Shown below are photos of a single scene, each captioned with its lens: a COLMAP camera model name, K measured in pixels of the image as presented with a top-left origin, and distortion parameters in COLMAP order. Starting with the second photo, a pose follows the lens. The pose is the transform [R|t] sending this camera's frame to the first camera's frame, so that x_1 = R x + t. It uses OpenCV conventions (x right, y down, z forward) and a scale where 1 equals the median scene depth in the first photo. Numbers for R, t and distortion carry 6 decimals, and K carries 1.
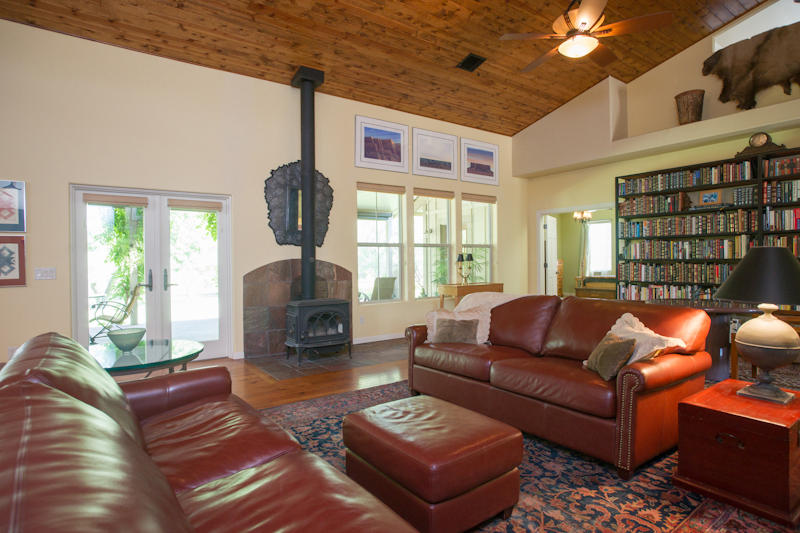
lens RADIAL K [[438.7, 0, 400.5], [0, 438.7, 261.2], [0, 0, 1]] dist [-0.003463, 0.000113]
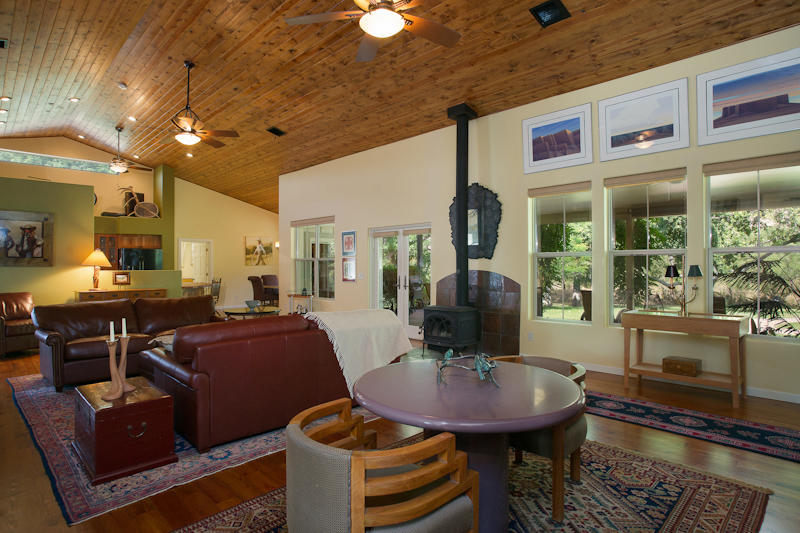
lens RADIAL K [[438.7, 0, 401.3], [0, 438.7, 267.6], [0, 0, 1]] dist [-0.003463, 0.000113]
pose [[0.162143, 0.016033, -0.986637, 0.803334], [0.001044, 0.999865, 0.016419, -0.028166], [0.986767, -0.003693, 0.162104, 0.581596]]
